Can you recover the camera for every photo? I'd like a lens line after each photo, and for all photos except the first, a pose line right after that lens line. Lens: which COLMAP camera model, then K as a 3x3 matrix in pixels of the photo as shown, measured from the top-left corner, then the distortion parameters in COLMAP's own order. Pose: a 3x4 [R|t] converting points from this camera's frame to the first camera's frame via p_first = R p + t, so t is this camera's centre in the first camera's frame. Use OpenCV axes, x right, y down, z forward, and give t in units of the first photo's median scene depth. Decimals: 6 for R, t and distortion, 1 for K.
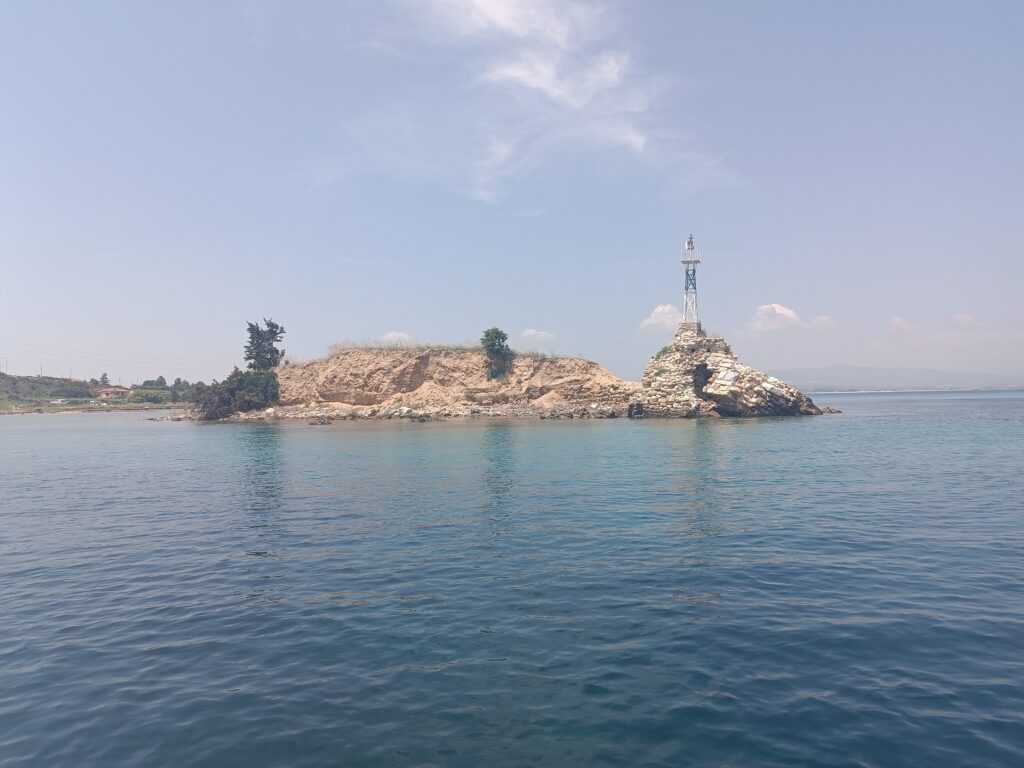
lens RADIAL K [[714.8, 0, 512.3], [0, 714.8, 380.1], [0, 0, 1]] dist [0.001819, -0.000605]
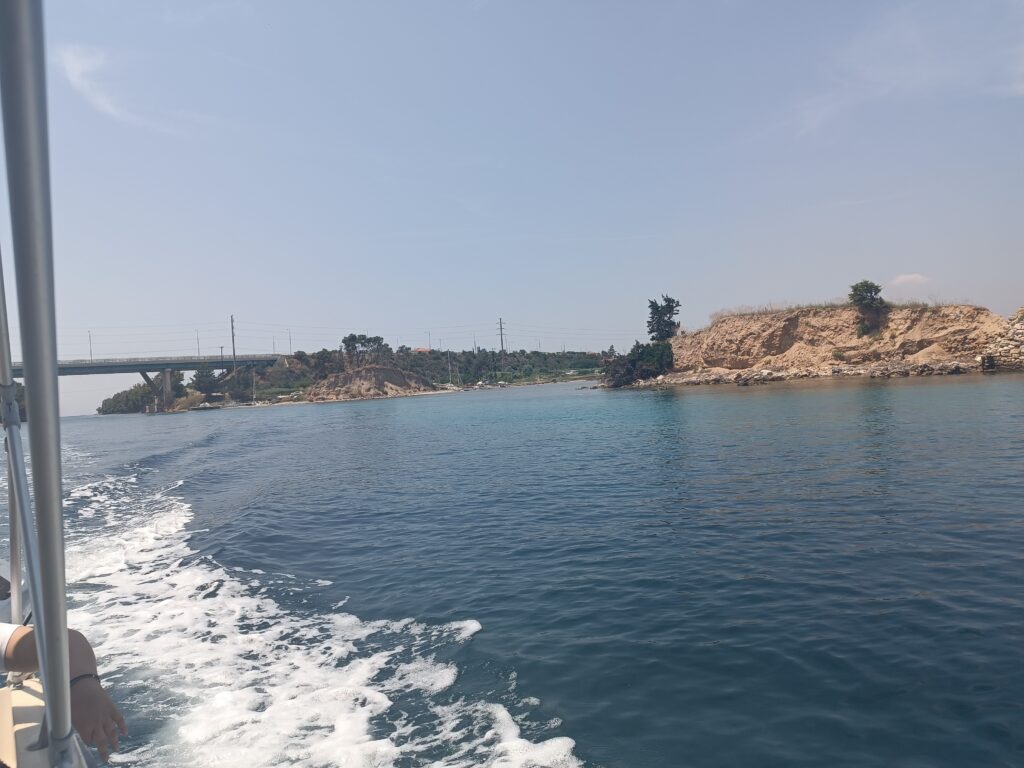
lens RADIAL K [[714.8, 0, 510.1], [0, 714.8, 387.9], [0, 0, 1]] dist [0.001819, -0.000605]
pose [[0.774868, -0.030930, -0.631366, 0.199901], [0.073309, 0.996460, 0.041155, -0.005562], [0.627858, -0.078174, 0.774392, -0.030486]]
